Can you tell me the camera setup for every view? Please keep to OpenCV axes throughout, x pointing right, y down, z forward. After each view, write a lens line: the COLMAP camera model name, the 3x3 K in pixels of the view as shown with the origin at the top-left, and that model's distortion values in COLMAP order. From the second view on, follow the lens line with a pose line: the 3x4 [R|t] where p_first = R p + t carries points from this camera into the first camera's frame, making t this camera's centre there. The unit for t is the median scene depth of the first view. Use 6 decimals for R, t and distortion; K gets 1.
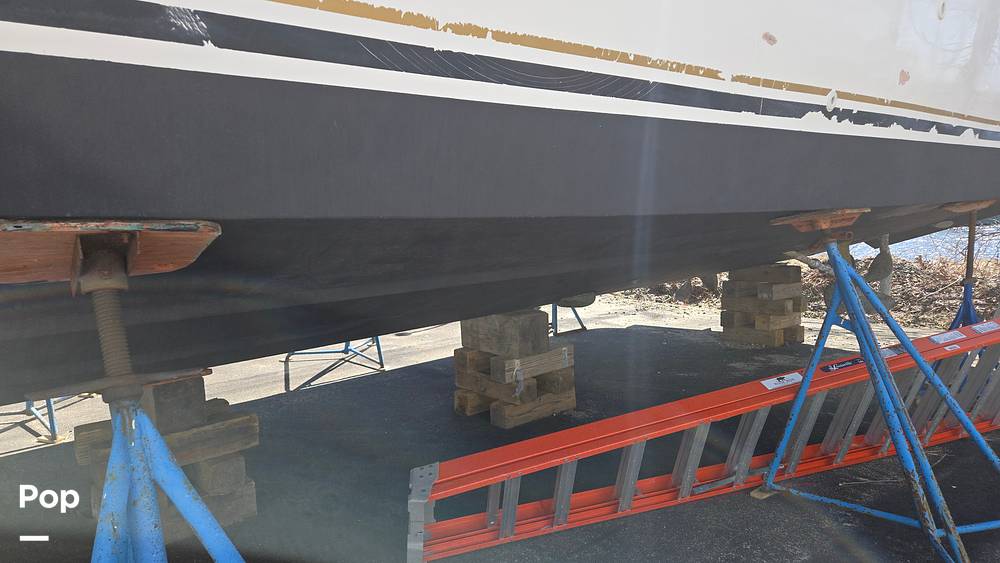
lens RADIAL K [[695.1, 0, 499.3], [0, 695.1, 281.0], [0, 0, 1]] dist [0.051181, -0.012086]
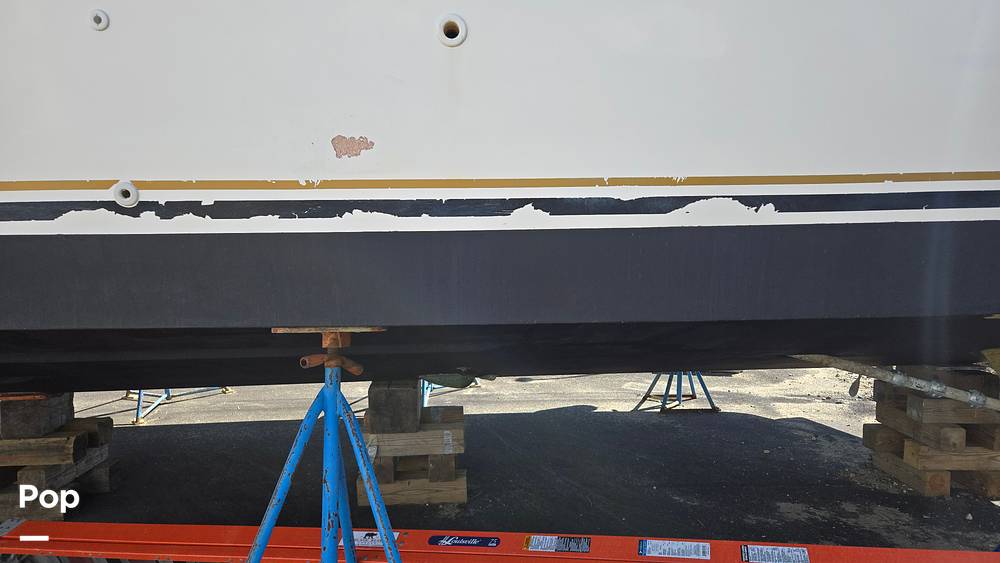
lens RADIAL K [[695.1, 0, 500.3], [0, 695.1, 281.8], [0, 0, 1]] dist [0.051181, -0.012086]
pose [[0.778559, 0.072262, -0.623397, 0.673411], [-0.083001, 0.996479, 0.011849, -0.106590], [0.622059, 0.042518, 0.781815, 0.343326]]
